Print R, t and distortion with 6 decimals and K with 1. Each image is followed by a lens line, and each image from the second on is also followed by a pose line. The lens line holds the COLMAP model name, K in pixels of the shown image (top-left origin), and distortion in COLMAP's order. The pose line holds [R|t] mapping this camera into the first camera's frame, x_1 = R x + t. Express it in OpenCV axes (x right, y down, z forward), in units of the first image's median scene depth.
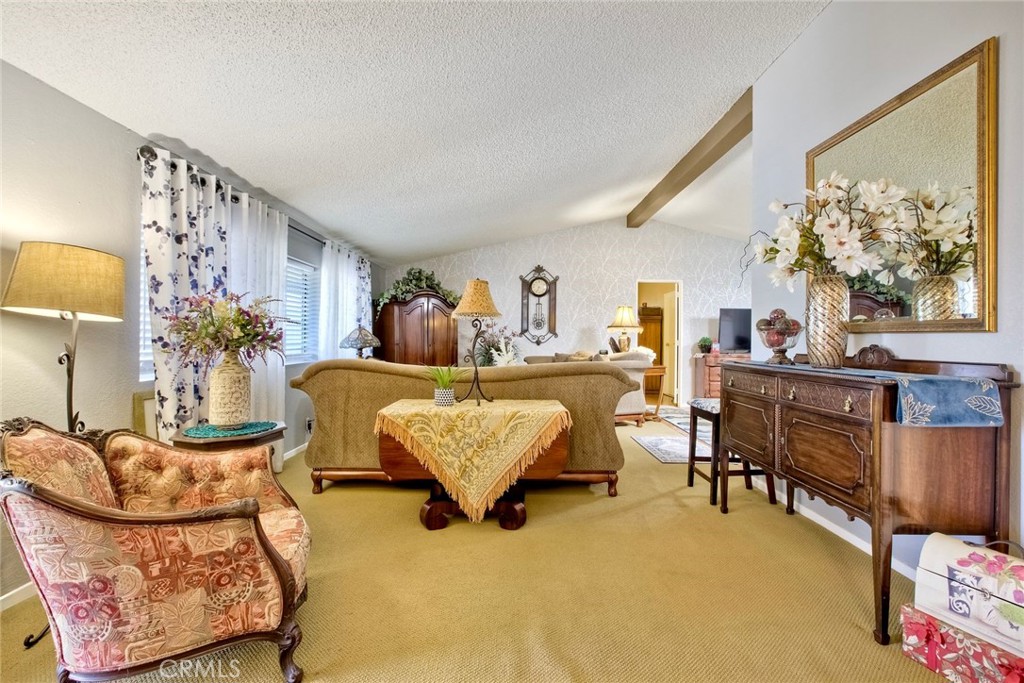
lens RADIAL K [[476.2, 0, 515.1], [0, 476.2, 337.0], [0, 0, 1]] dist [-0.002909, -0.000021]
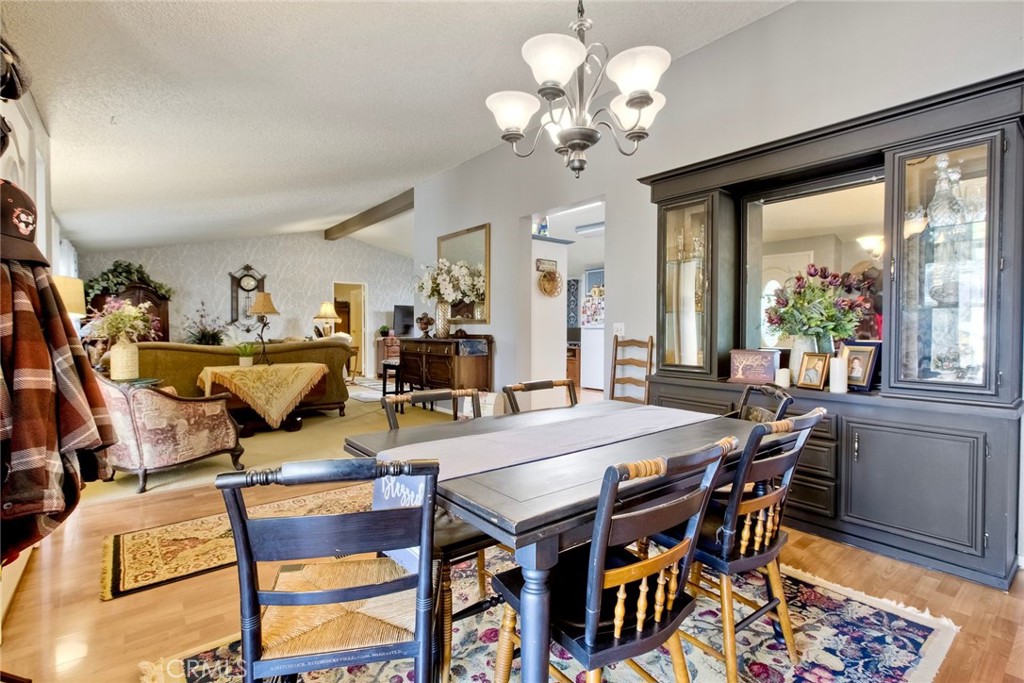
lens RADIAL K [[476.2, 0, 515.1], [0, 476.2, 337.0], [0, 0, 1]] dist [-0.002909, -0.000021]
pose [[0.786172, -0.017862, 0.617750, -0.459550], [0.002115, 0.999654, 0.026214, -0.004715], [-0.618005, -0.019302, 0.785937, -0.947231]]
